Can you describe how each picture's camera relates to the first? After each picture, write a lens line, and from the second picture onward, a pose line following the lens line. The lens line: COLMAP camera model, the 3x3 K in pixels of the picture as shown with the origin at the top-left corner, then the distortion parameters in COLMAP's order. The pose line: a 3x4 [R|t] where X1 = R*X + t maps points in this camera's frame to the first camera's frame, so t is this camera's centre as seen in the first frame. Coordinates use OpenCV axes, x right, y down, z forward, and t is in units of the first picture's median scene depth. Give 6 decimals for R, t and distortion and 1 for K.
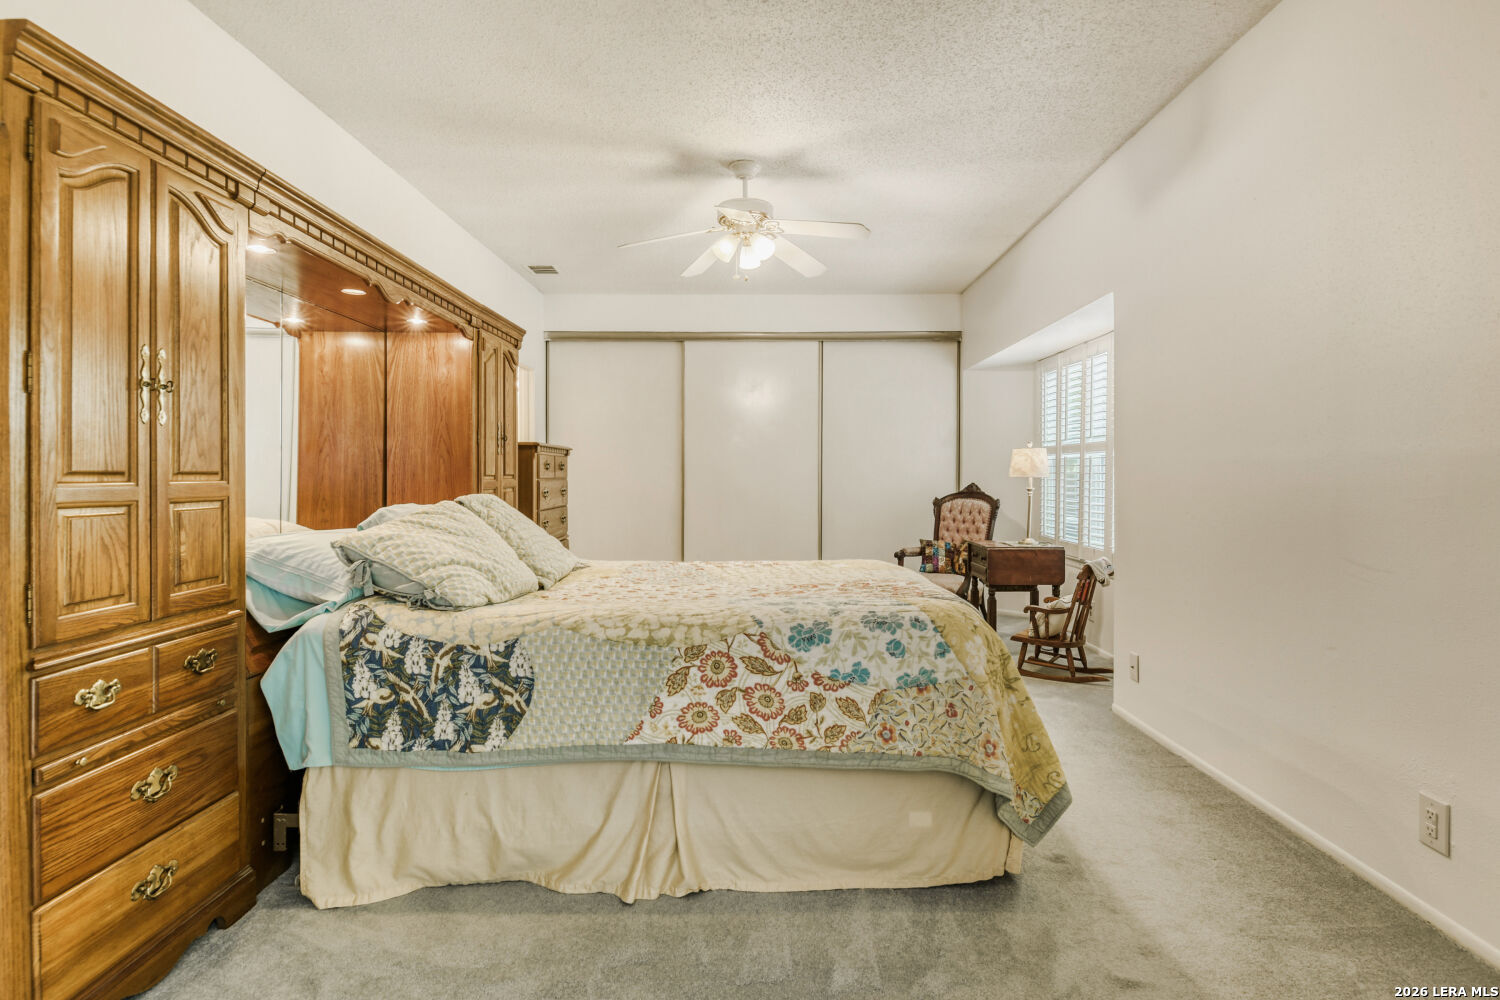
lens RADIAL K [[787.1, 0, 752.5], [0, 787.1, 495.5], [0, 0, 1]] dist [-0.005241, -0.003508]
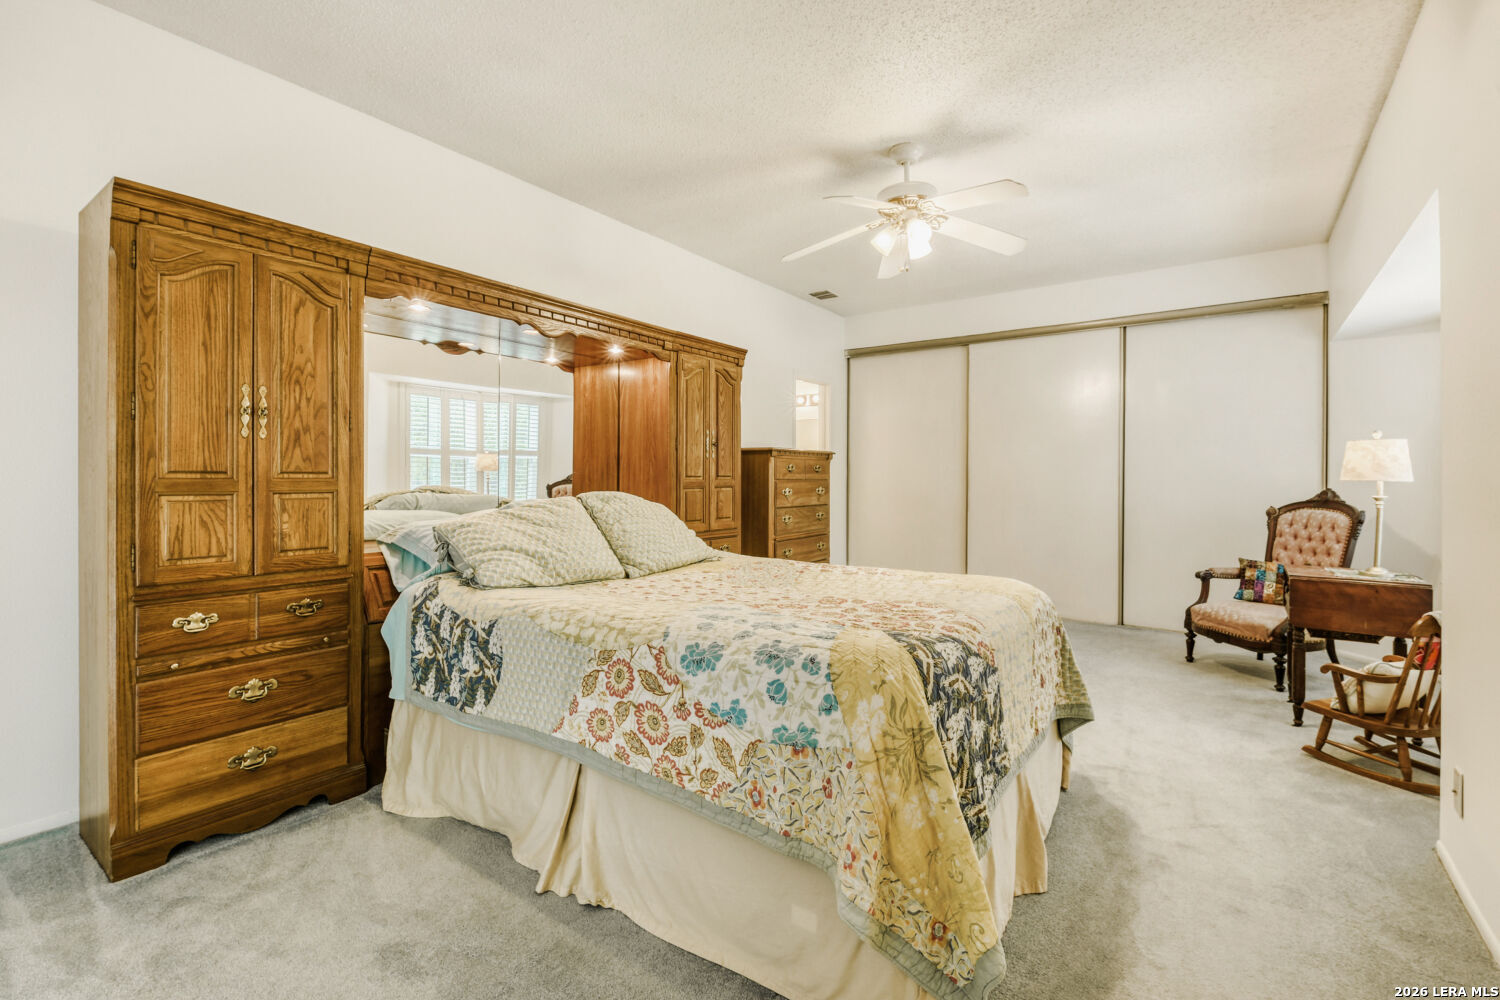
lens RADIAL K [[668.7, 0, 750.4], [0, 668.7, 487.9], [0, 0, 1]] dist [0.001255, -0.005384]
pose [[0.814462, 0.011386, -0.580106, 0.551076], [-0.018266, 0.999815, -0.006022, -0.007477], [0.579930, 0.015501, 0.814519, 0.428863]]
